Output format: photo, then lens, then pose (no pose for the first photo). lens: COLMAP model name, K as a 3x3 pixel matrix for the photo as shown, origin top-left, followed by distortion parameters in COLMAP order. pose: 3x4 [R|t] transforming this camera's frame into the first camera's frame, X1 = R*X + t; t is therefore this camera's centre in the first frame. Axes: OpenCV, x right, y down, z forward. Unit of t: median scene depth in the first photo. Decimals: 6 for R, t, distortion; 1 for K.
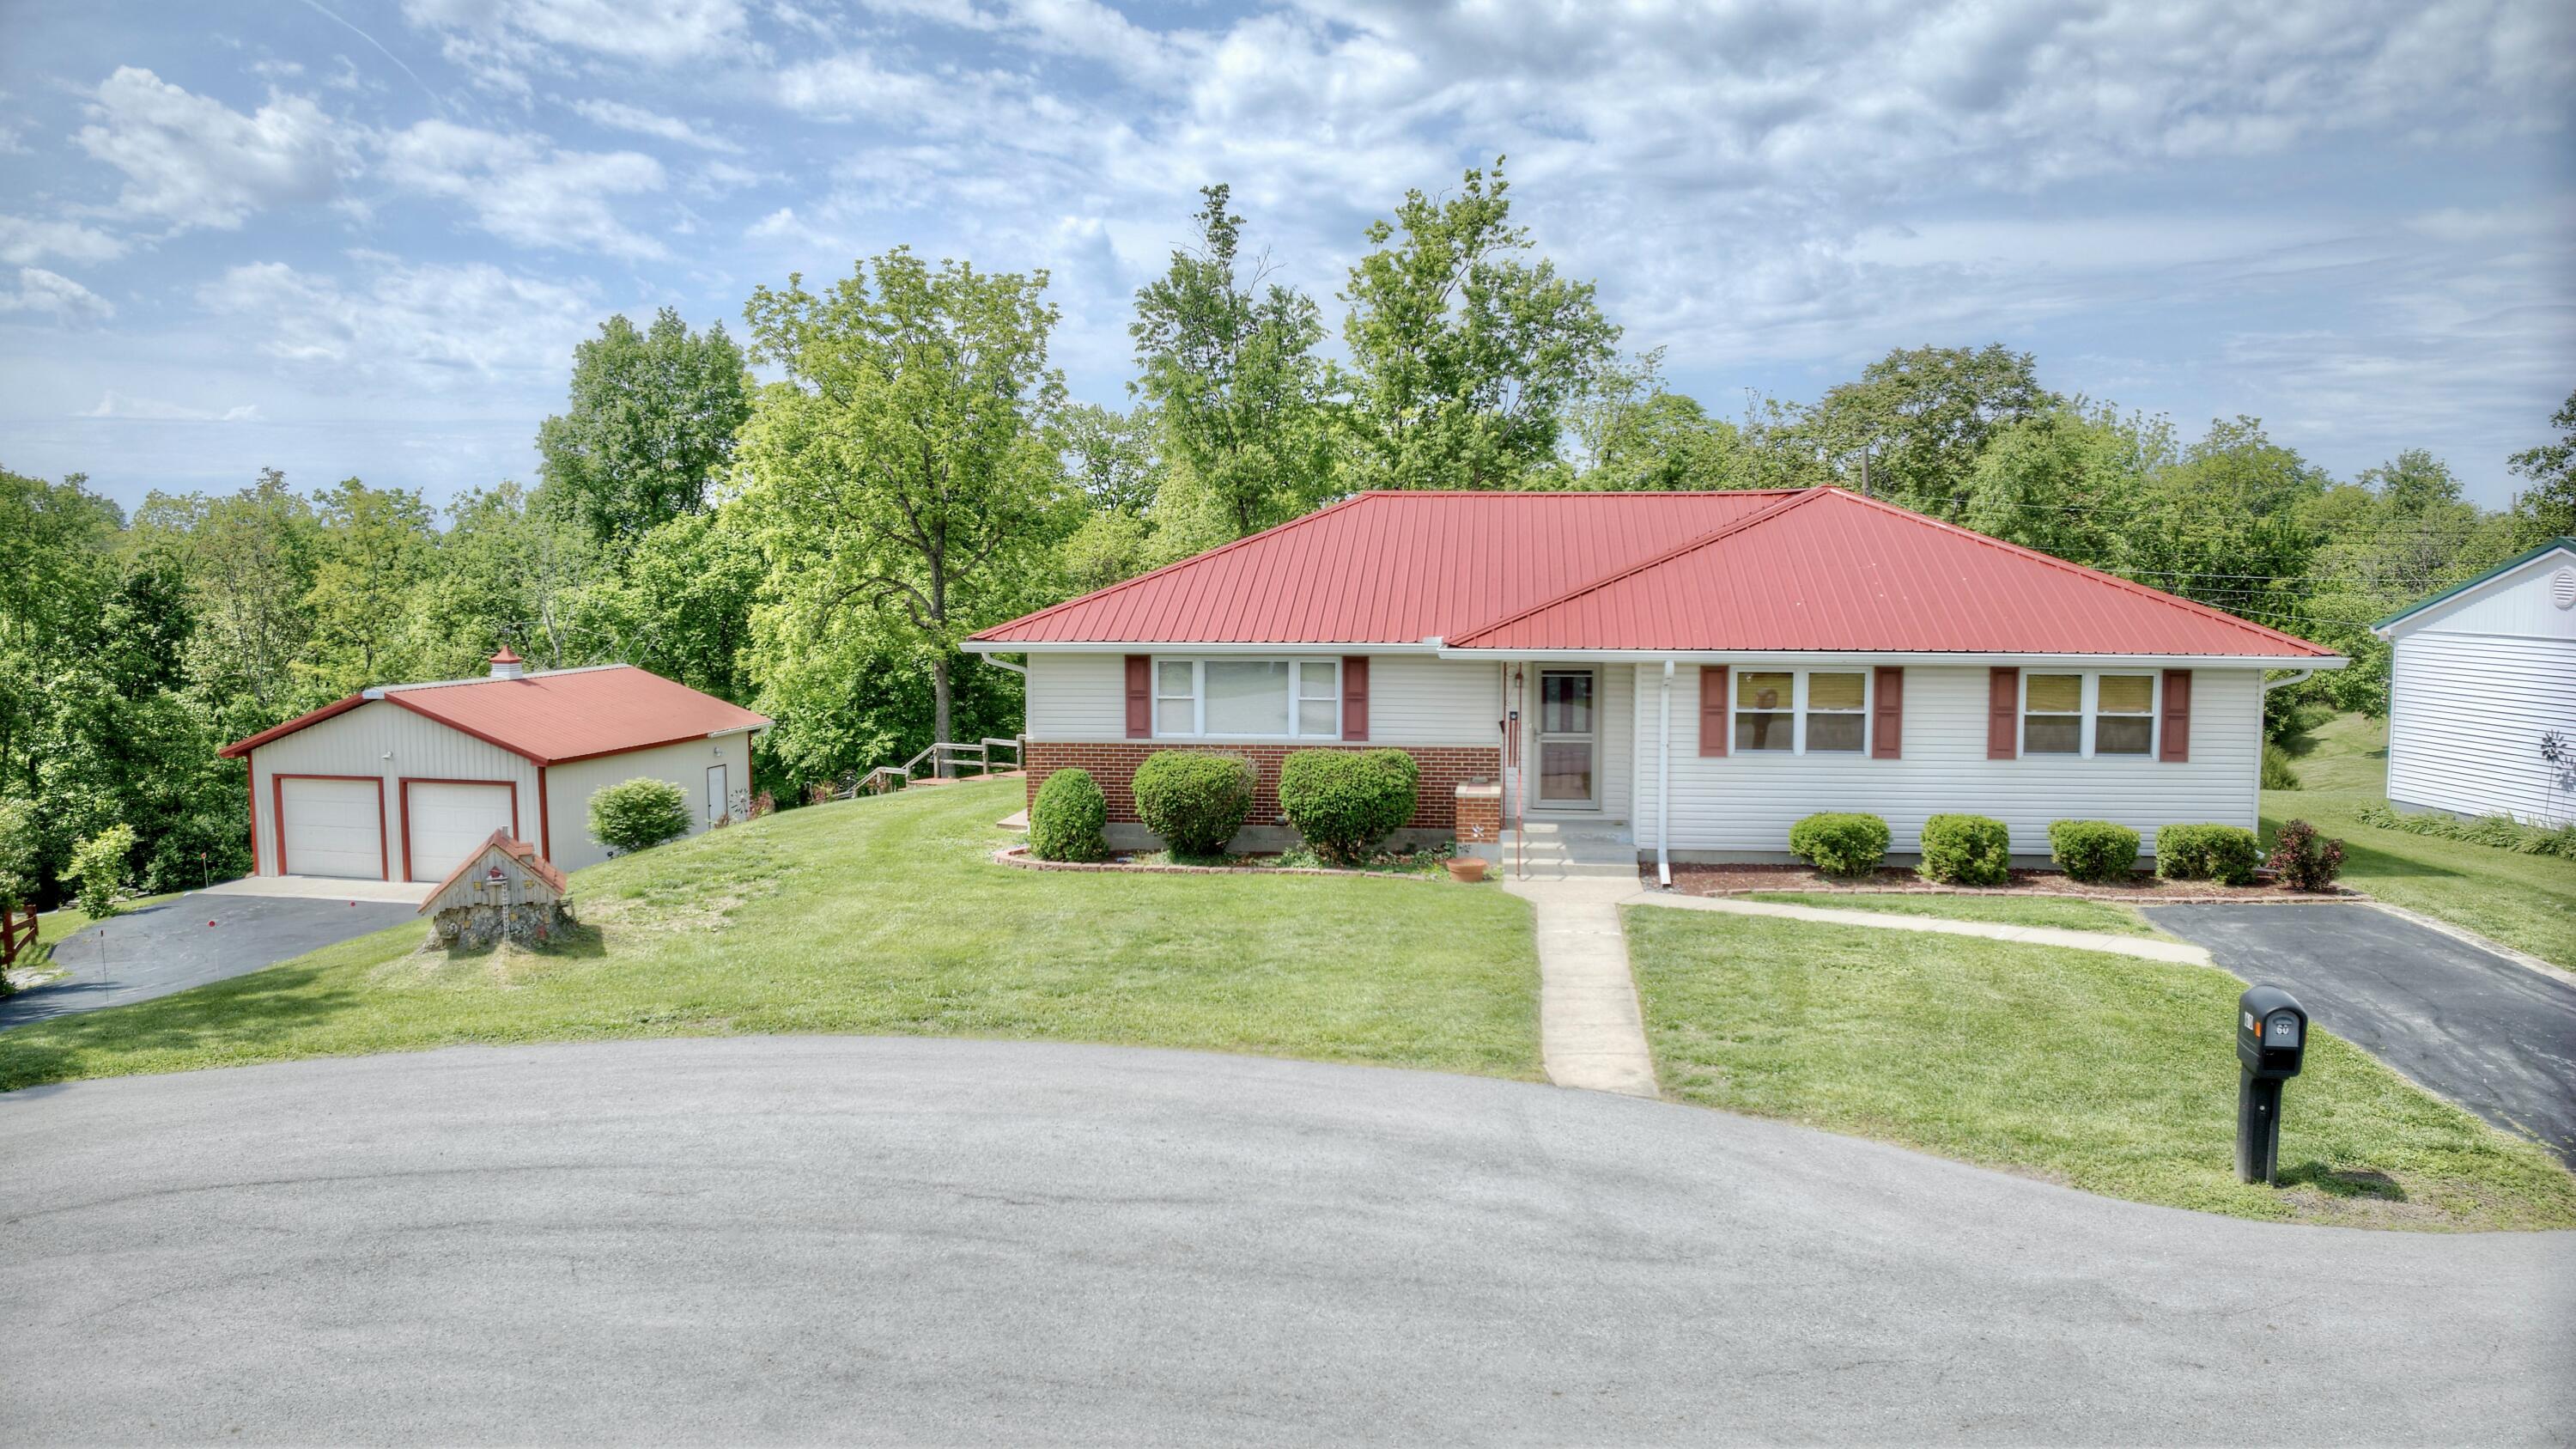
lens RADIAL K [[1782.7, 0, 1288.0], [0, 1782.7, 724.5], [0, 0, 1]] dist [-0.089960, -0.025944]
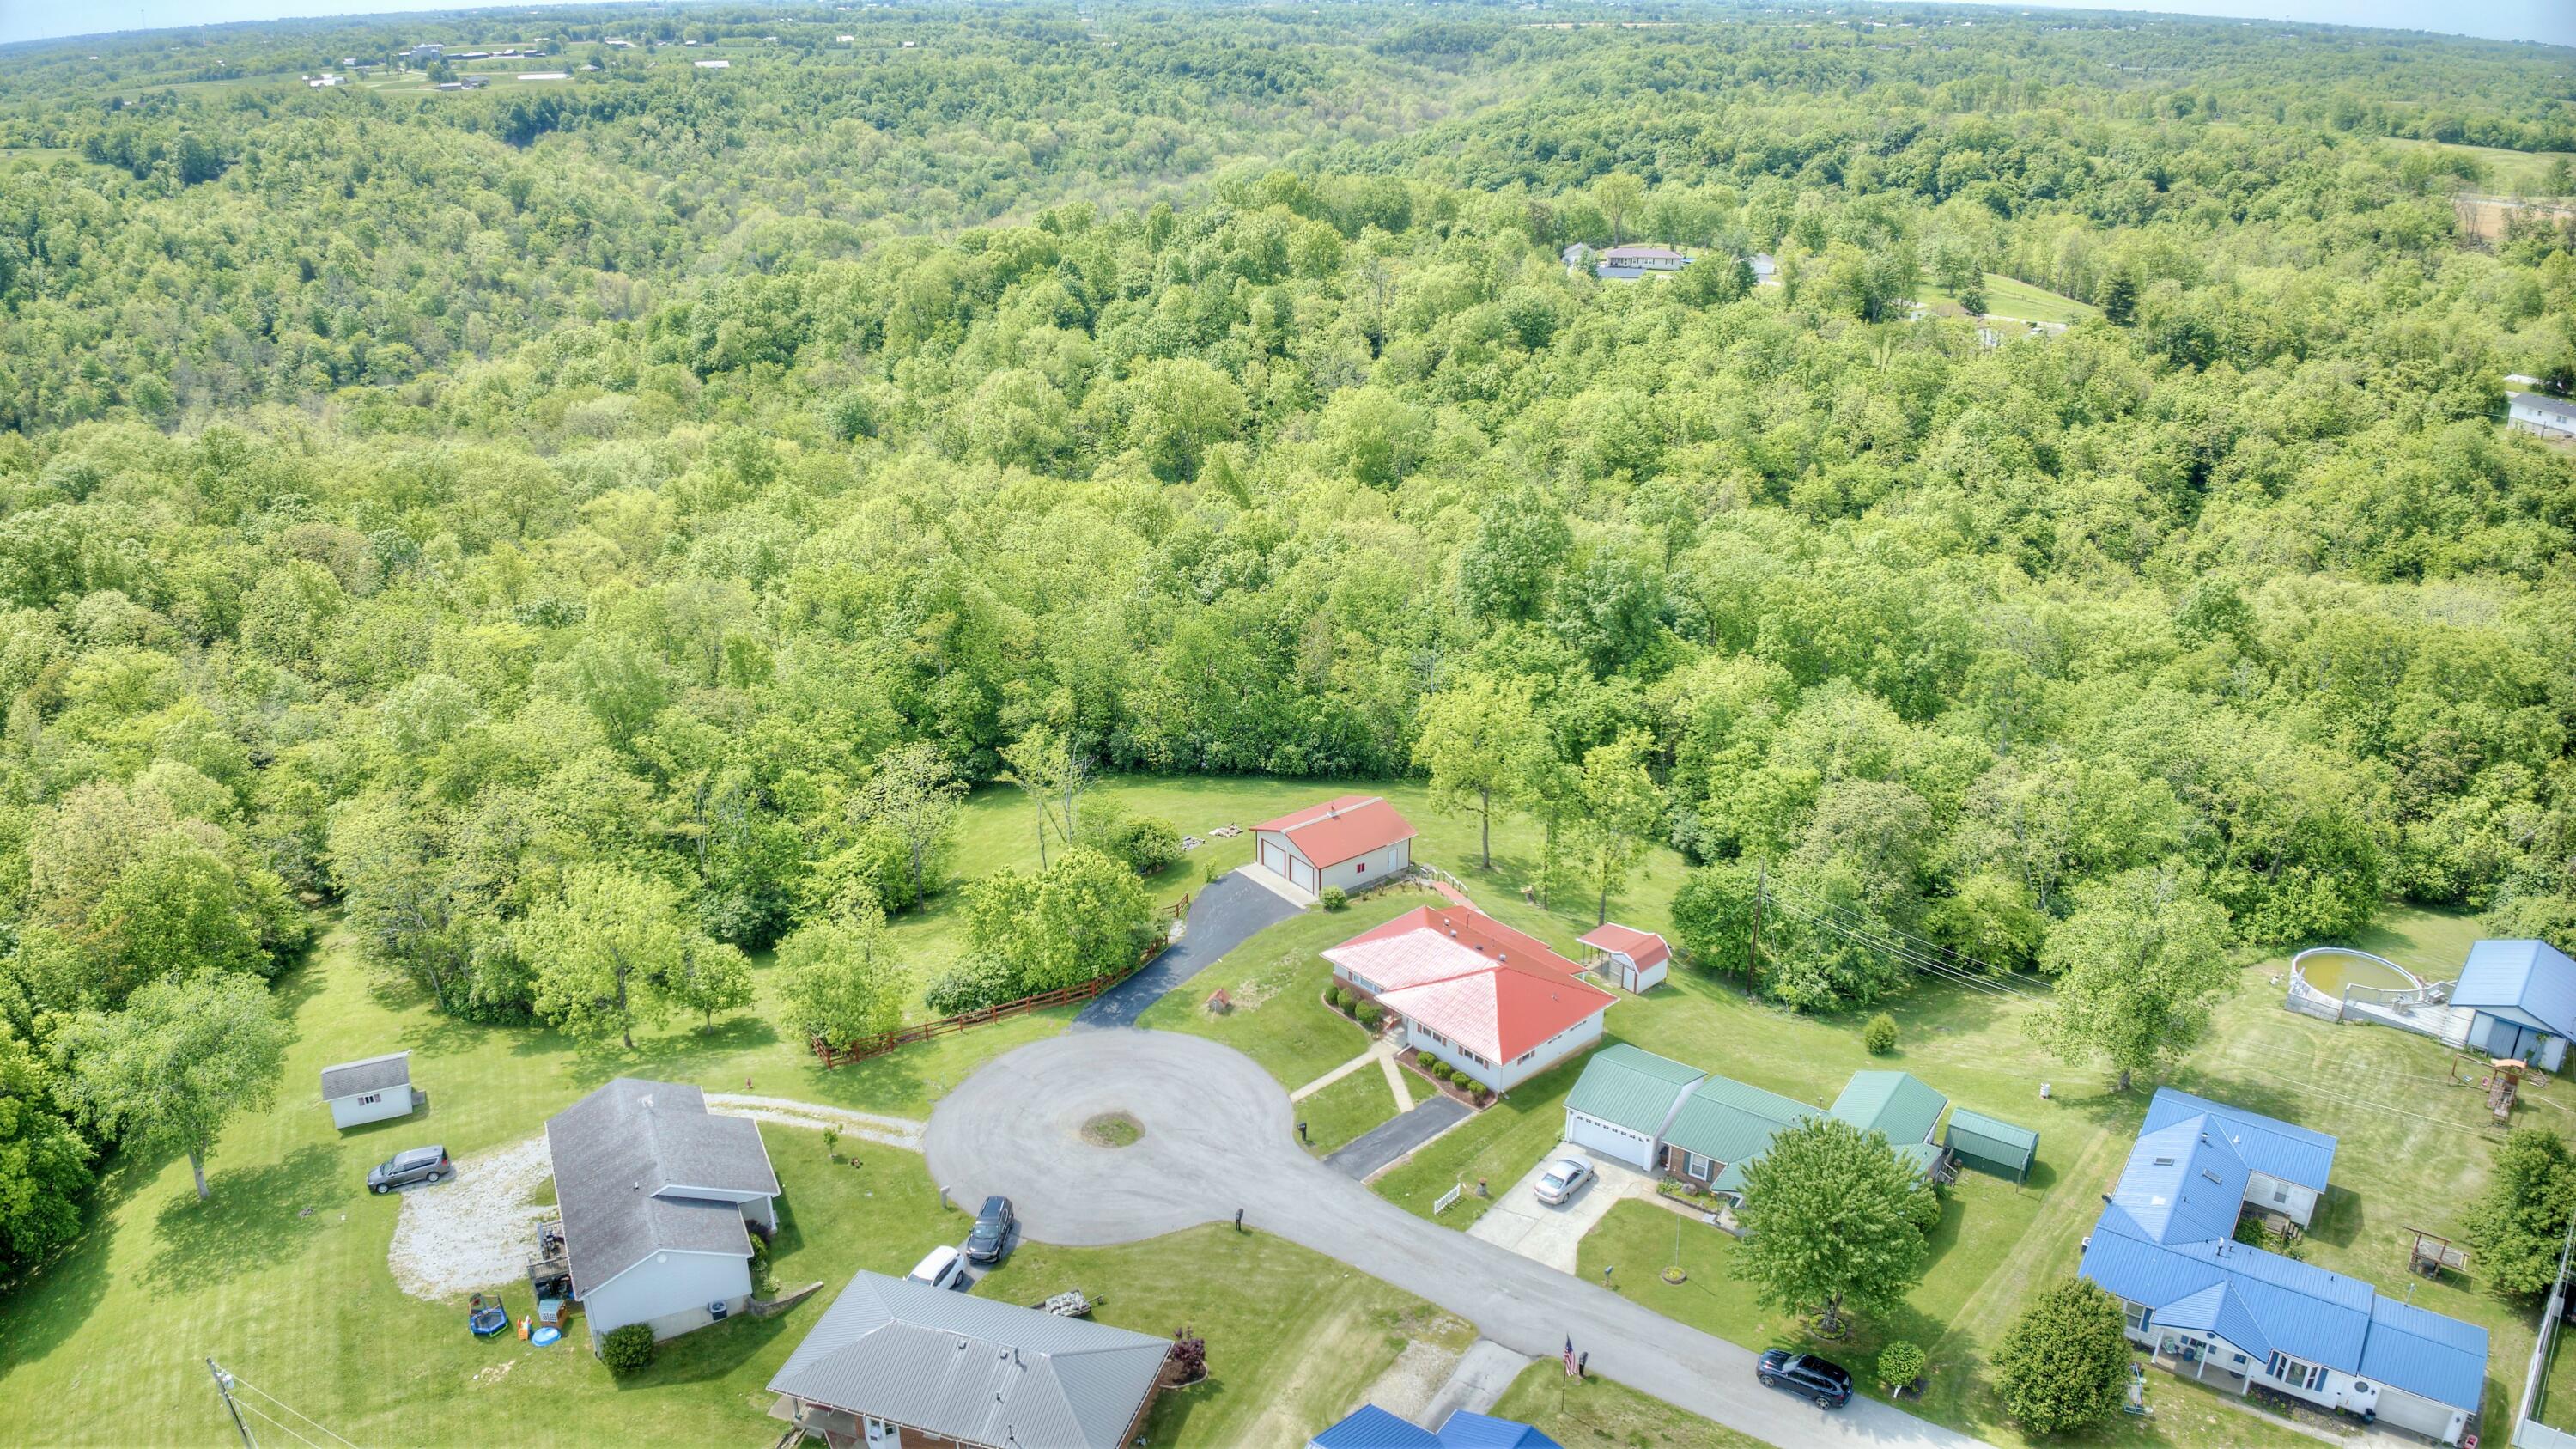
lens RADIAL K [[1782.7, 0, 1288.0], [0, 1782.7, 724.5], [0, 0, 1]] dist [-0.089960, -0.025944]
pose [[0.762063, 0.263451, -0.591484, 1.985951], [-0.074494, 0.943092, 0.324082, -1.777463], [0.643203, -0.202909, 0.738321, -2.056512]]
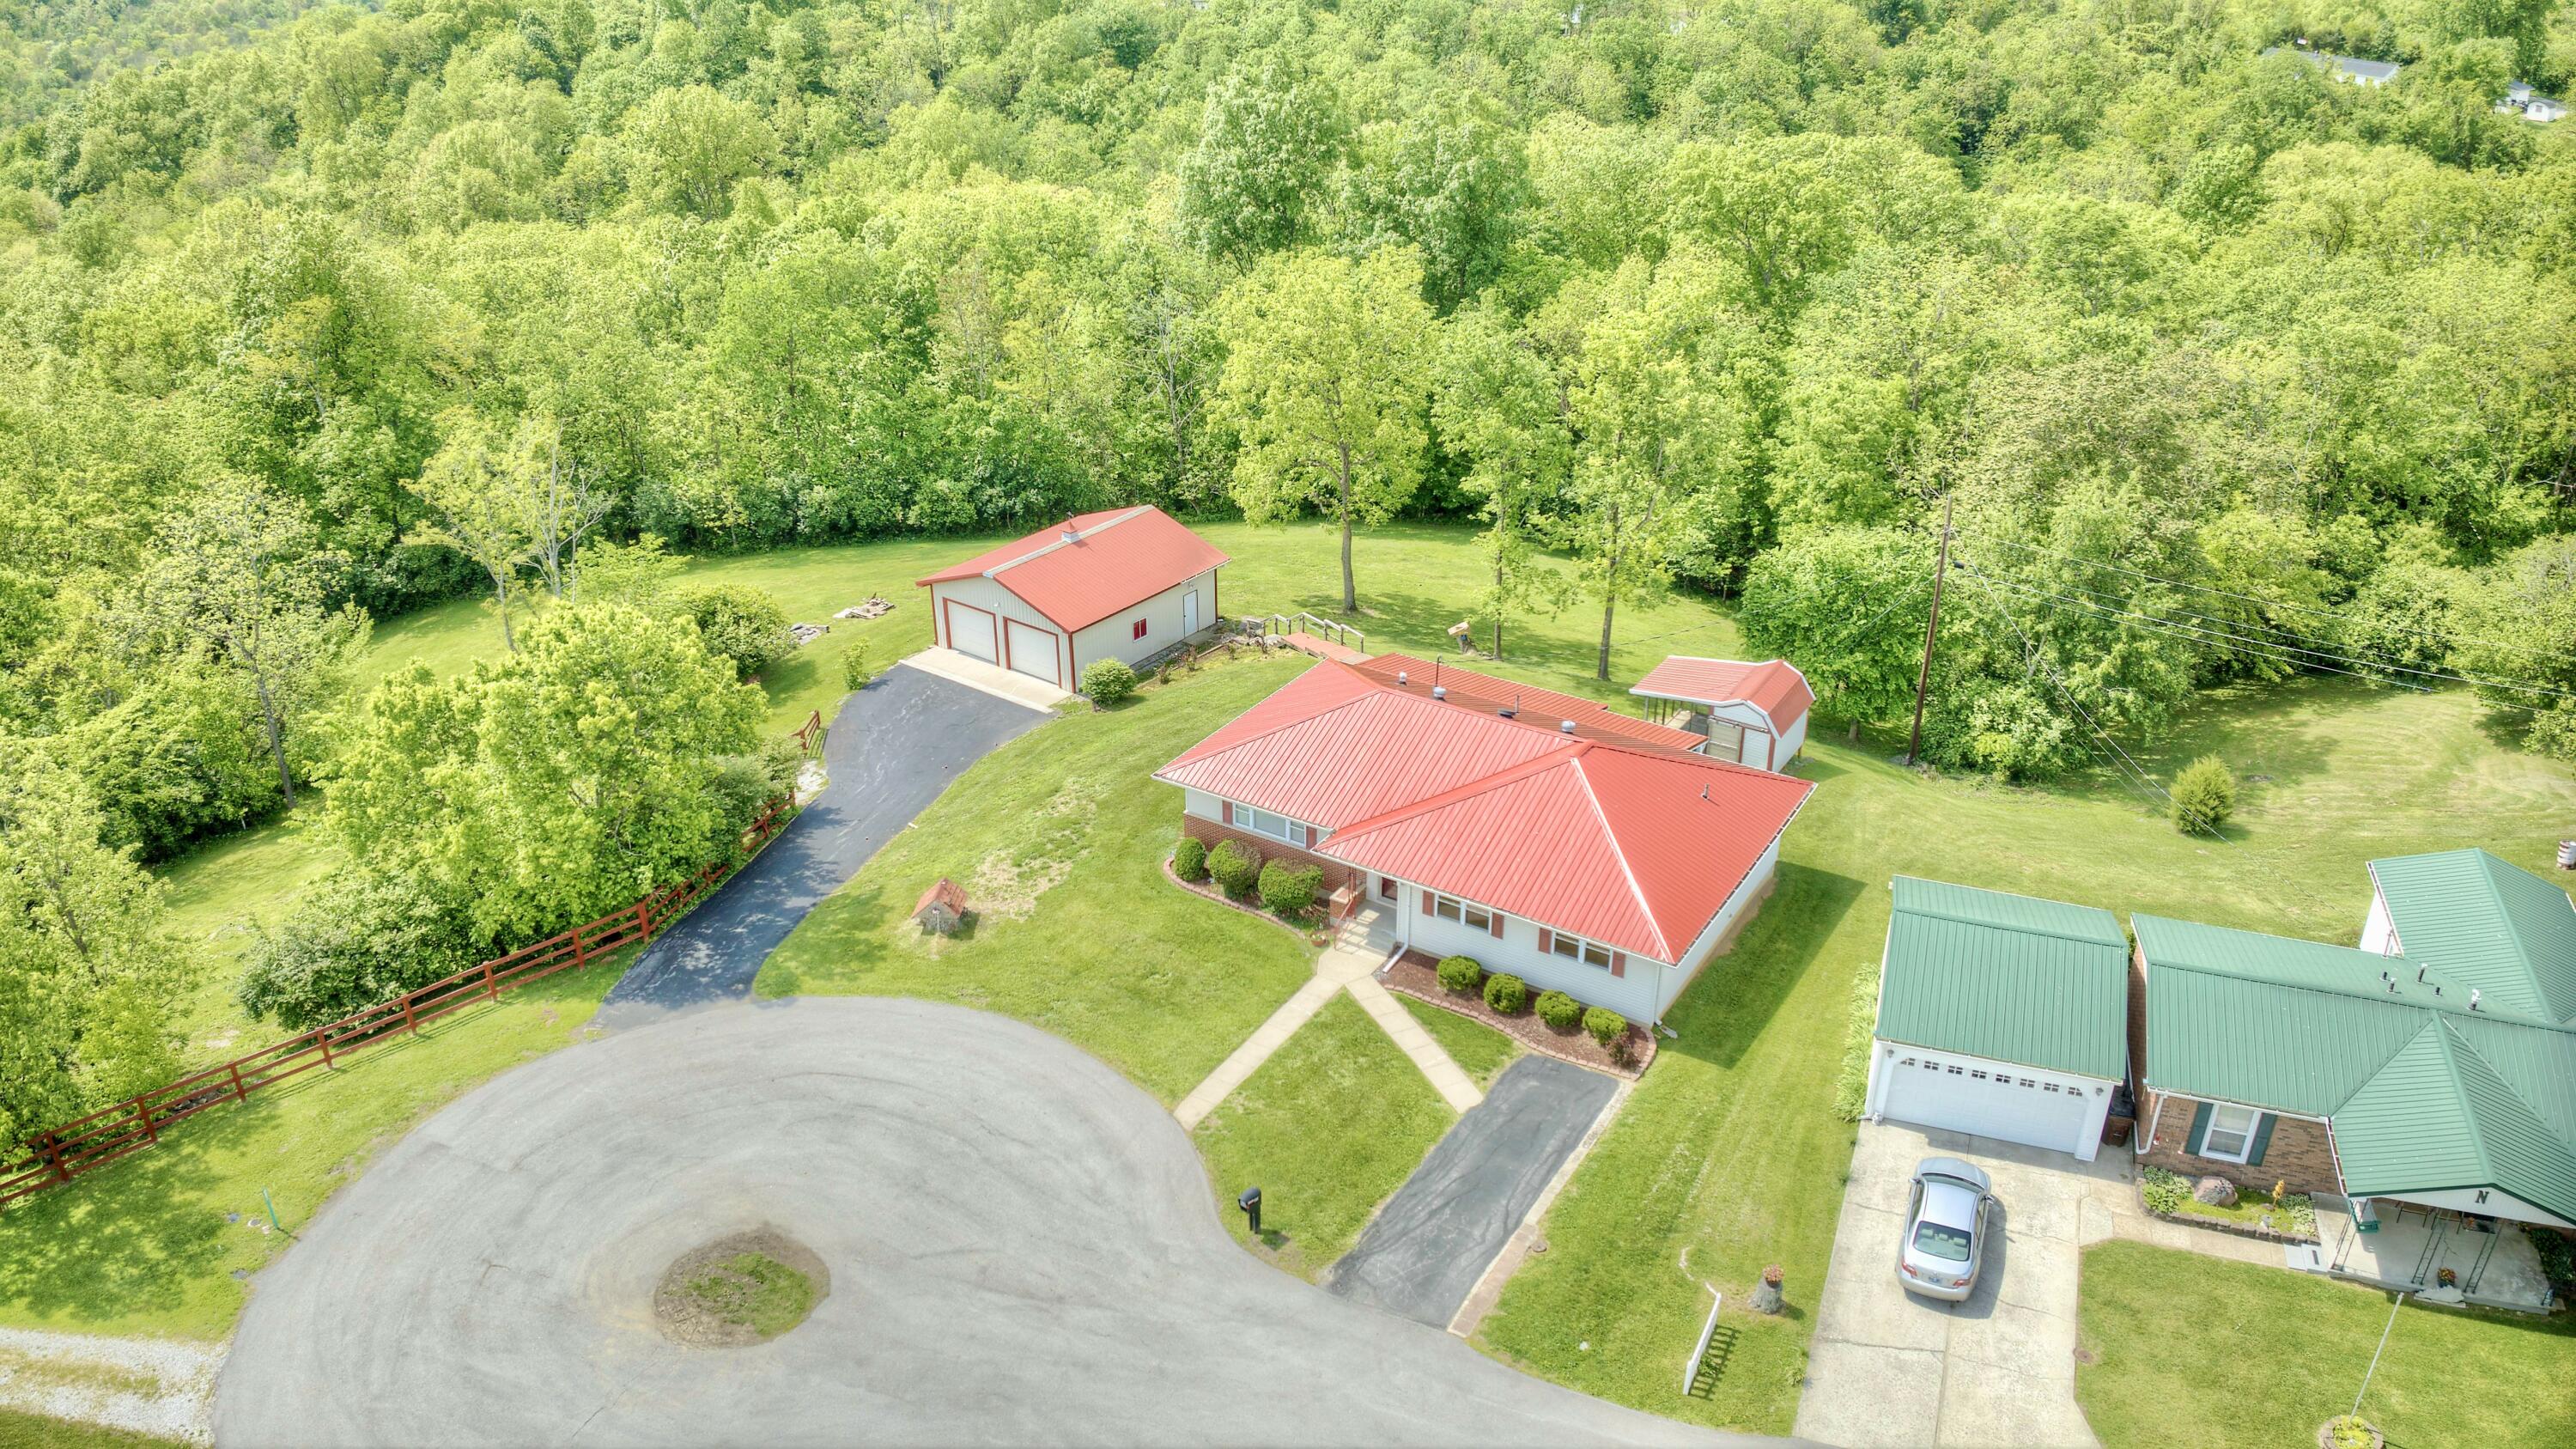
lens RADIAL K [[1782.7, 0, 1288.0], [0, 1782.7, 724.5], [0, 0, 1]] dist [-0.089960, -0.025944]
pose [[0.905372, 0.205204, -0.371744, 0.618449], [-0.057089, 0.926351, 0.372311, -0.745361], [0.420765, -0.315858, 0.850406, -0.648534]]
